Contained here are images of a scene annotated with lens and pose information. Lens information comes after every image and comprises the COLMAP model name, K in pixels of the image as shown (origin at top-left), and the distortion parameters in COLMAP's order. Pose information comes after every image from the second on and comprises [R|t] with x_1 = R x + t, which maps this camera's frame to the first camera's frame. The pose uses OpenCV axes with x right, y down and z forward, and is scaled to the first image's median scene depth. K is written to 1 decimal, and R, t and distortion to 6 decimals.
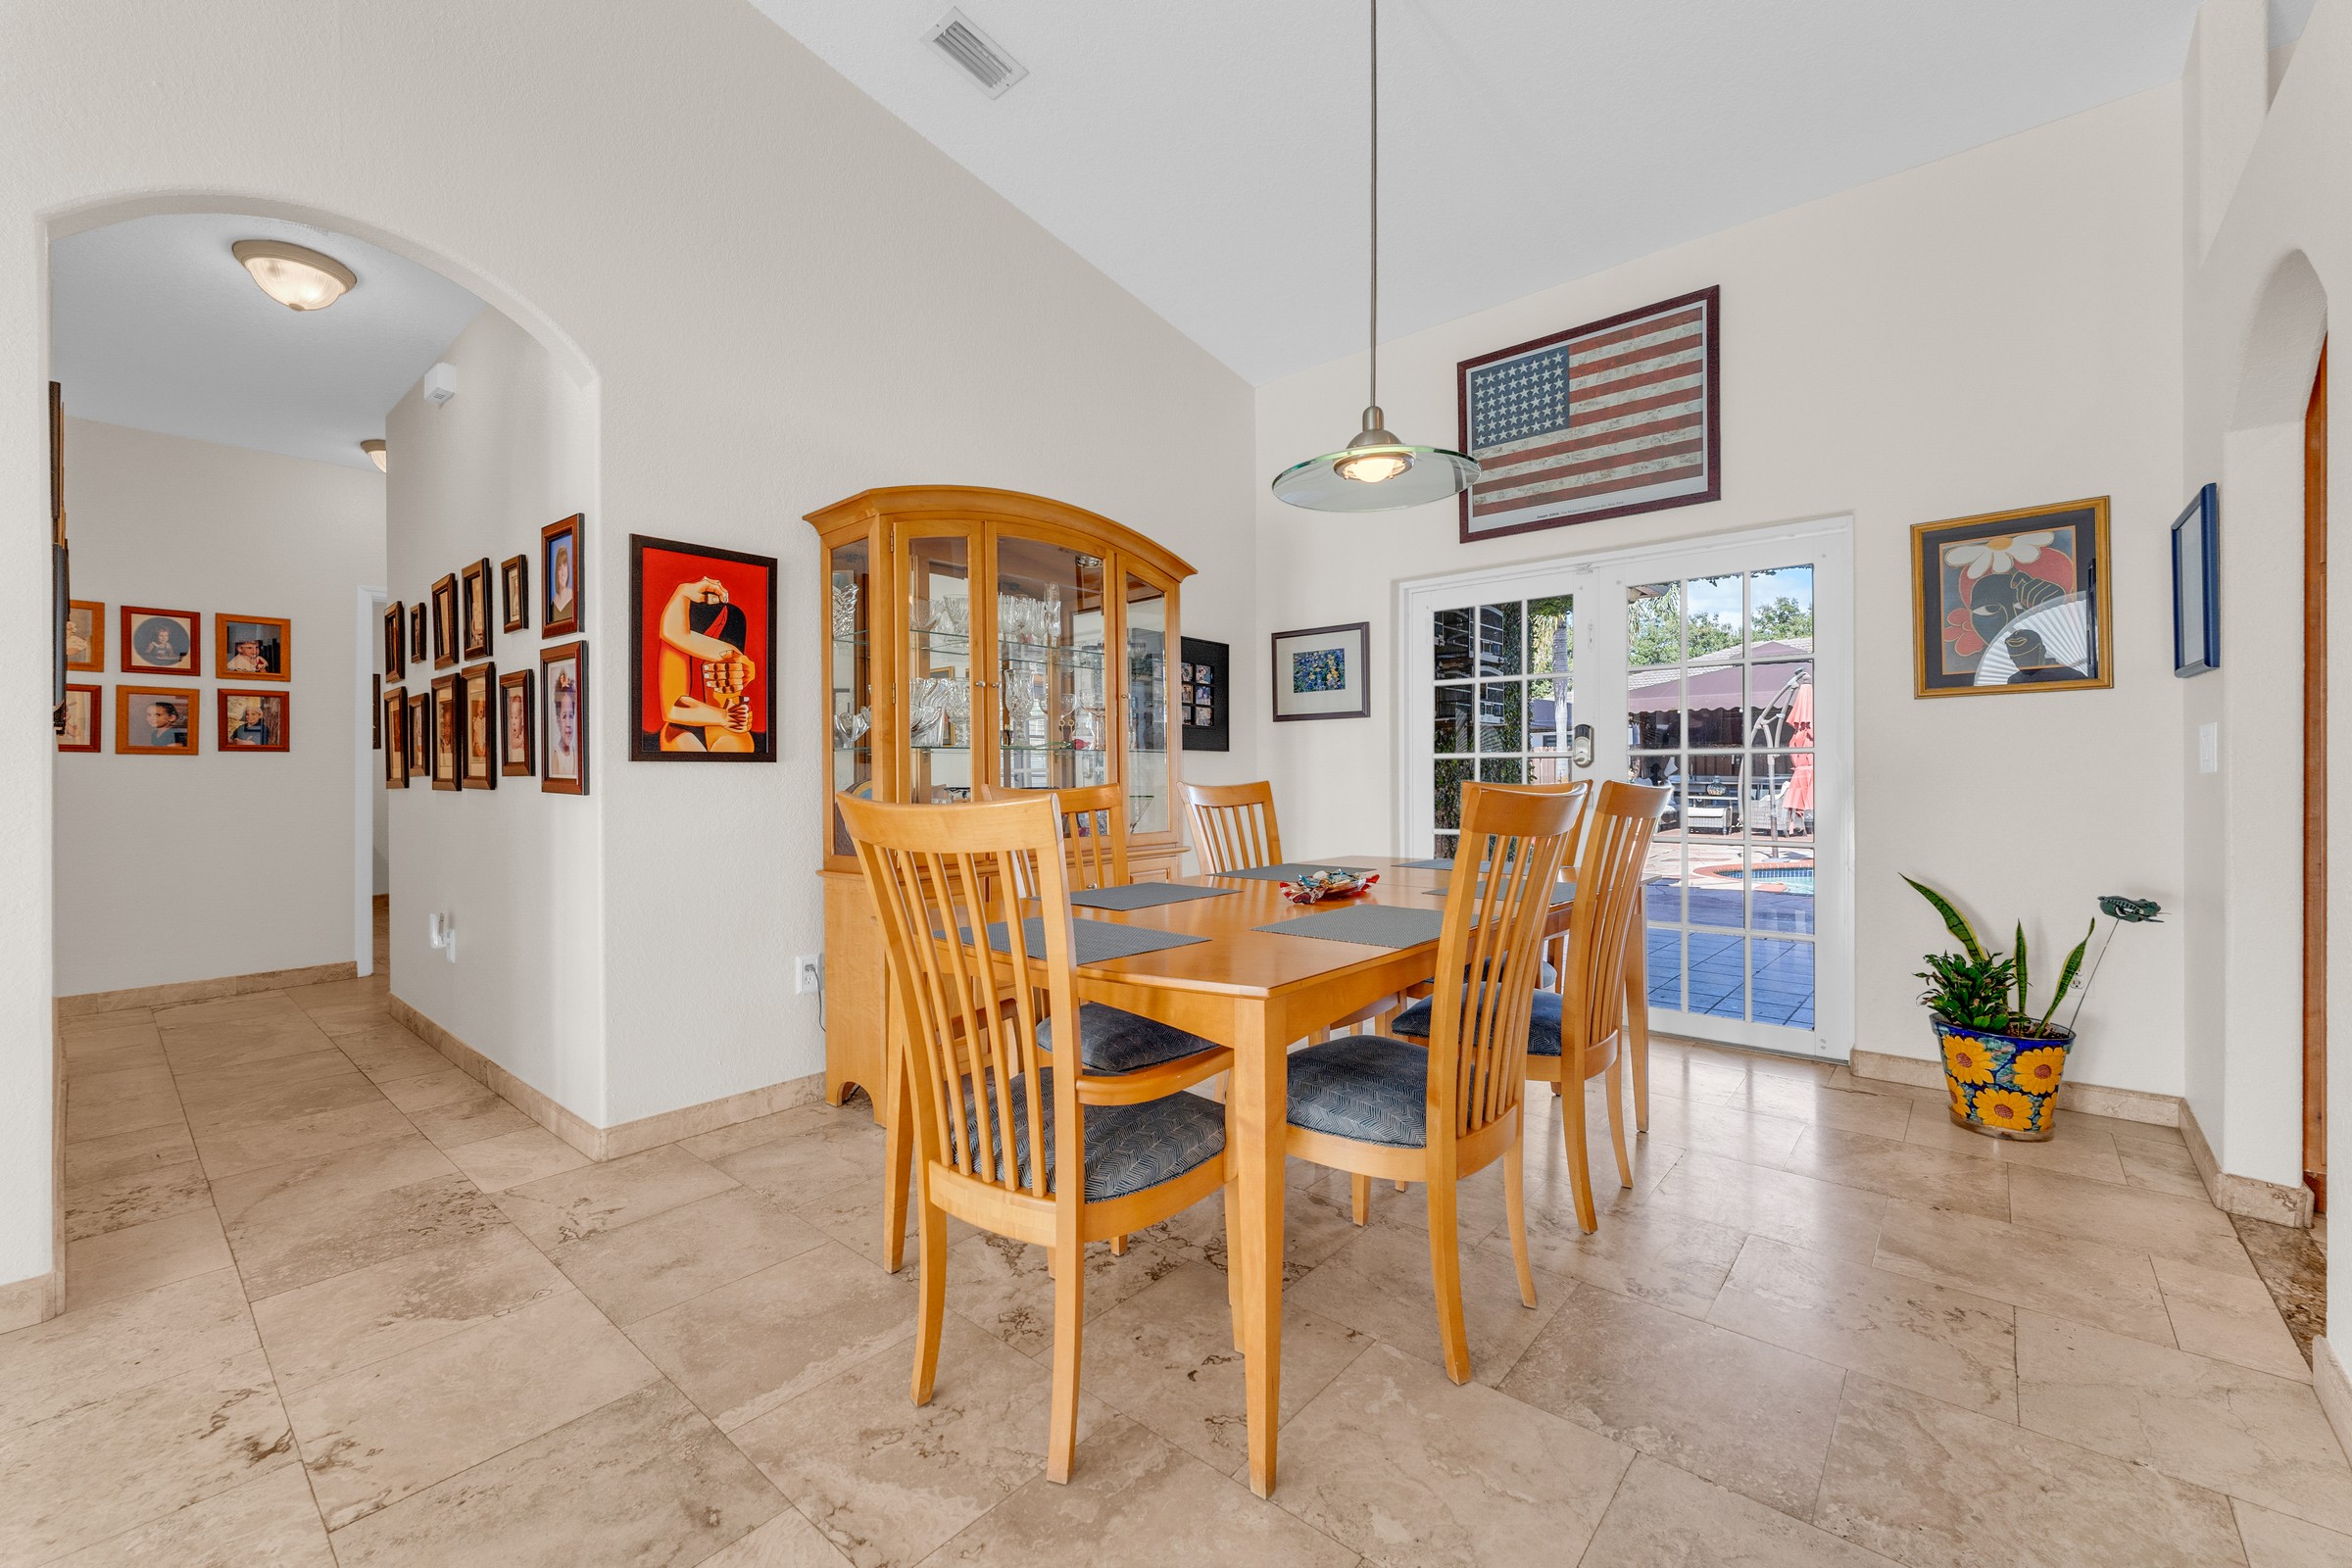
lens RADIAL K [[954.2, 0, 1166.9], [0, 954.2, 773.0], [0, 0, 1]] dist [0.002353, -0.001320]
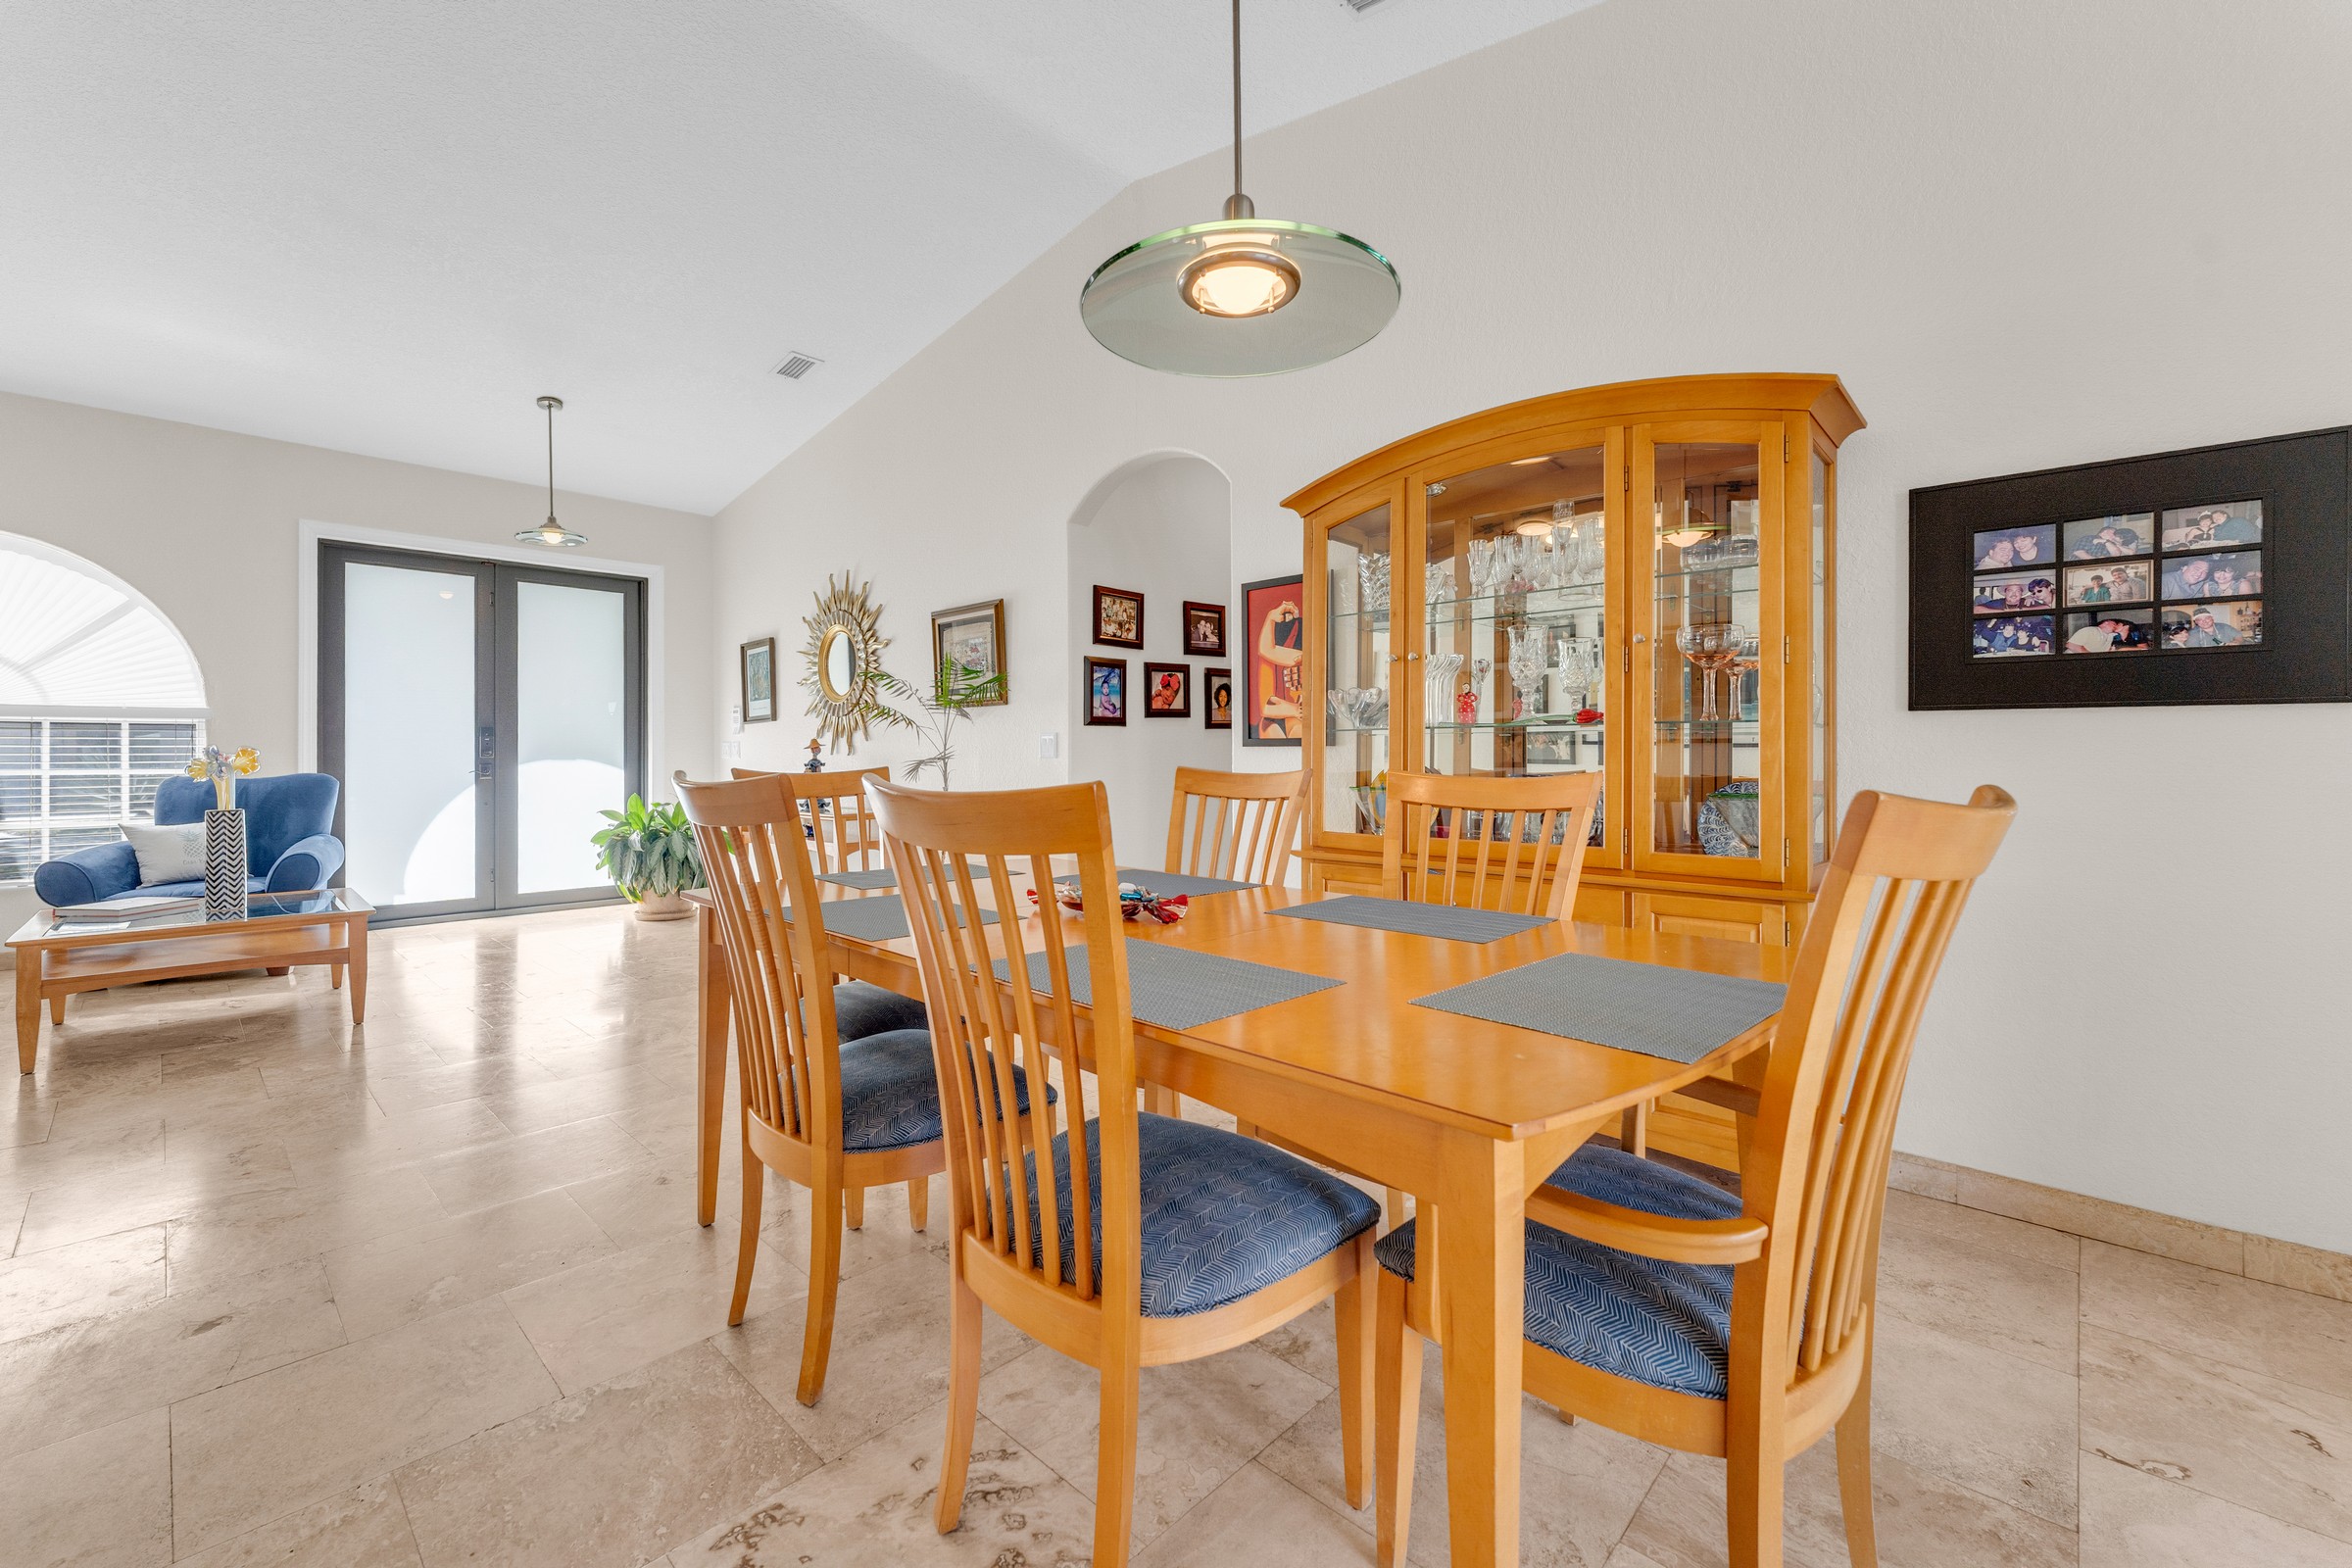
lens RADIAL K [[954.2, 0, 1163.1], [0, 954.2, 763.7], [0, 0, 1]] dist [0.002353, -0.001320]
pose [[-0.050491, 0.011739, -0.998656, 0.628450], [0.000019, 0.999931, 0.011753, -0.002827], [0.998725, 0.000575, -0.050488, 0.713268]]
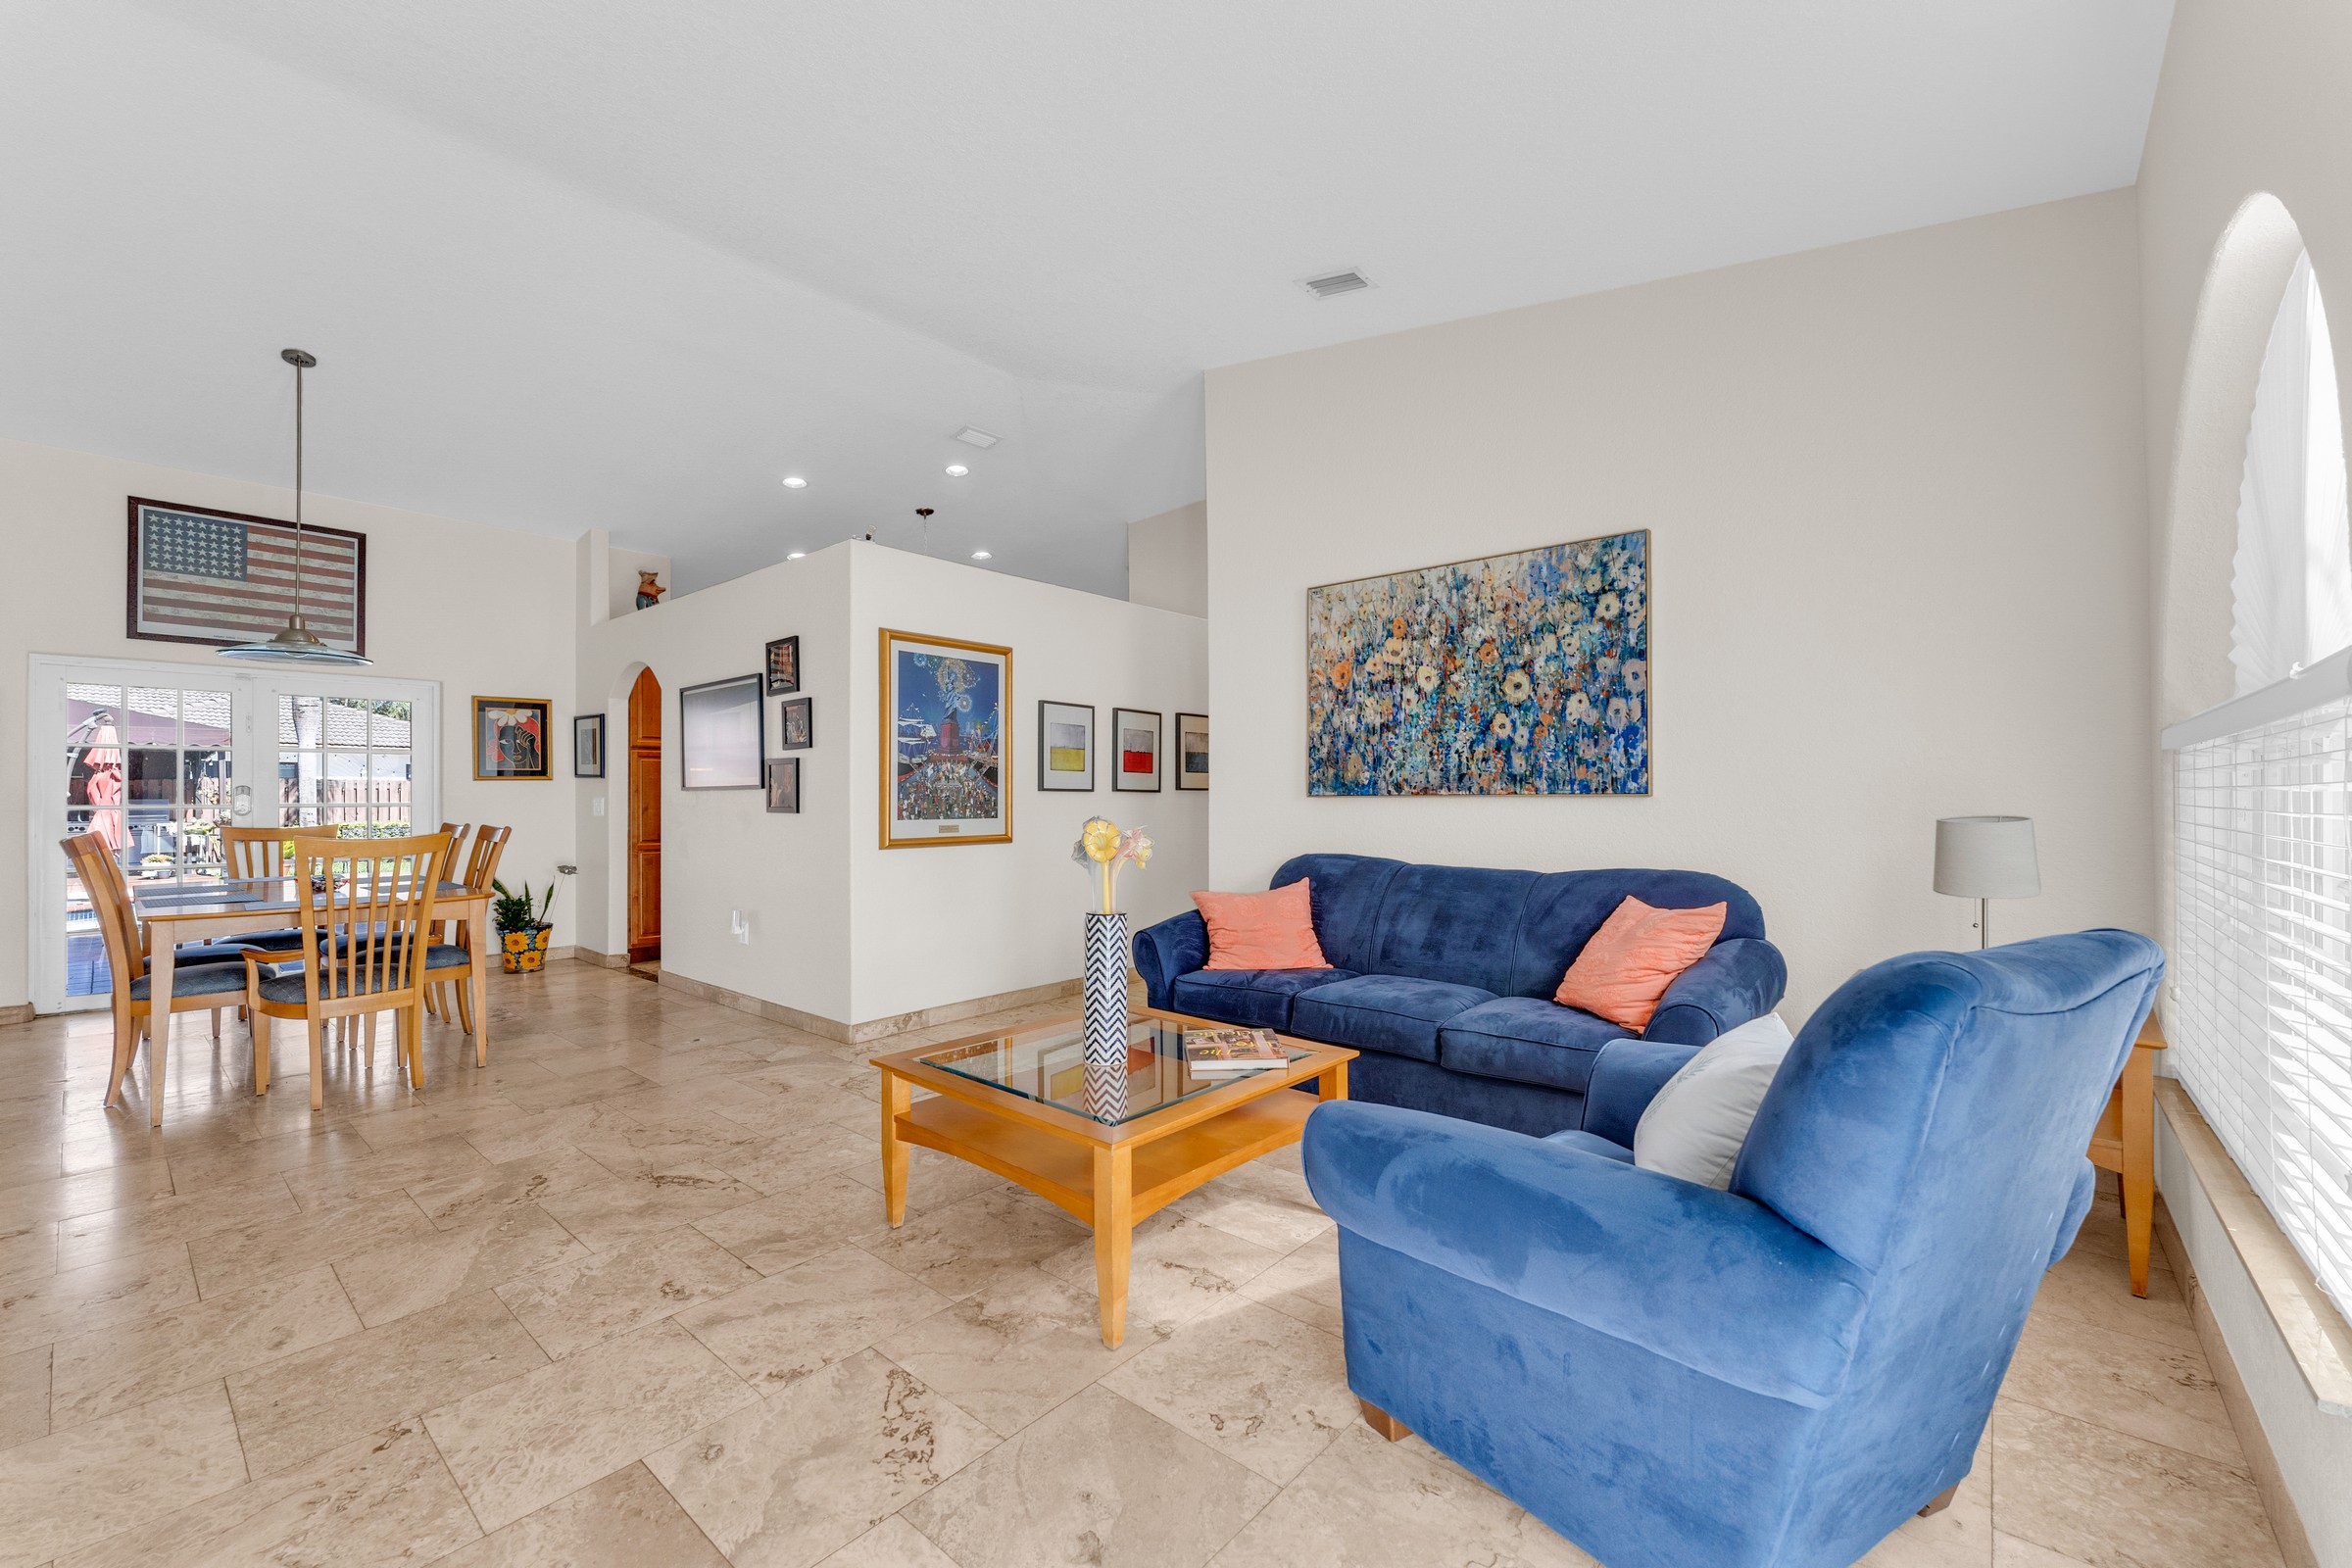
lens RADIAL K [[954.2, 0, 1165.5], [0, 954.2, 792.0], [0, 0, 1]] dist [0.002353, -0.001320]
pose [[0.016001, 0.010037, 0.999822, -1.097436], [0.005642, 0.999933, -0.010128, -0.021040], [-0.999856, 0.005803, 0.015944, -0.456575]]
